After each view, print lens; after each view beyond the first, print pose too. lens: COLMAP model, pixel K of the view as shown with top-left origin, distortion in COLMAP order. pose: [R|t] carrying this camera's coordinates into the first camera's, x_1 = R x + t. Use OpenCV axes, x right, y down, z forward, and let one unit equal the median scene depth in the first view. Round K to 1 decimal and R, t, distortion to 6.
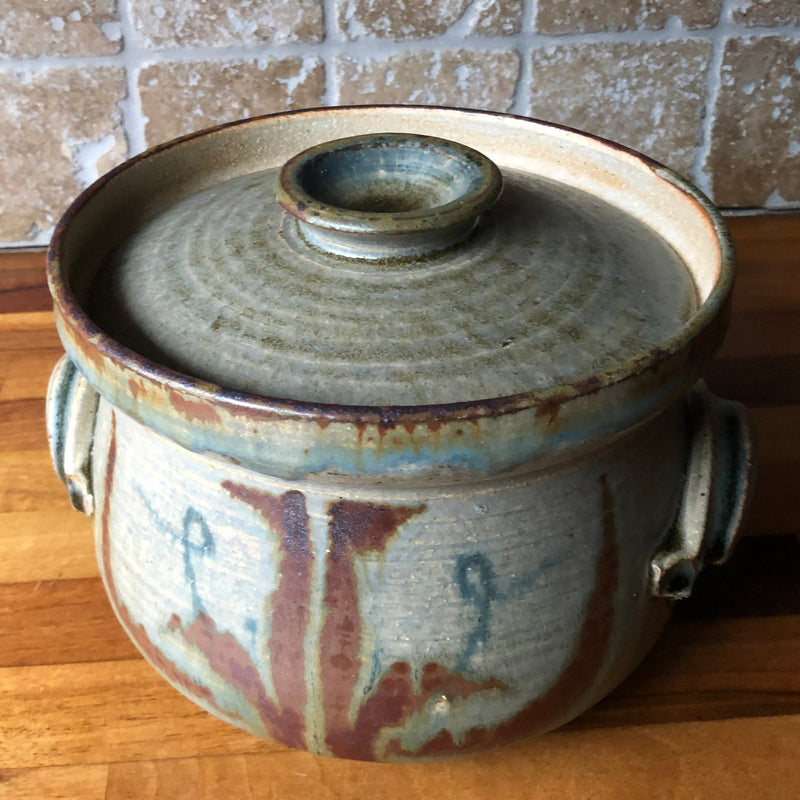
lens RADIAL K [[996.0, 0, 335.6], [0, 996.0, 371.8], [0, 0, 1]] dist [0.168095, -0.559994]
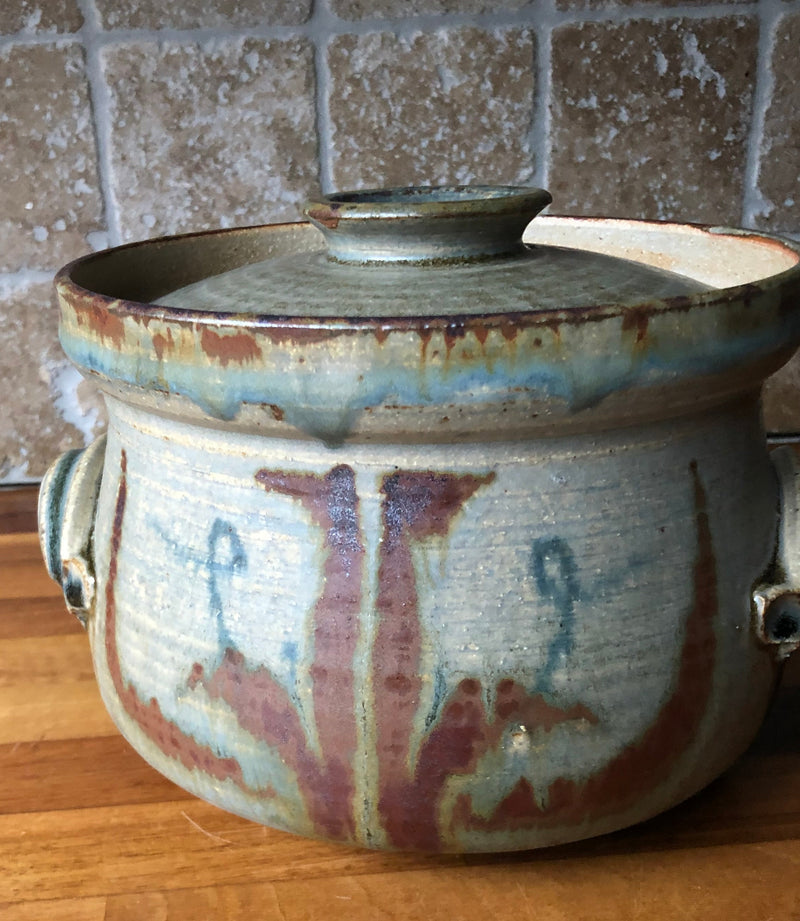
lens RADIAL K [[1113.8, 0, 309.0], [0, 1113.8, 577.7], [0, 0, 1]] dist [0.190565, -0.706801]
pose [[0.999821, -0.018925, 0.000259, -0.066400], [0.018619, 0.981010, -0.193062, 0.372225], [0.003399, 0.193032, 0.981187, 0.060889]]
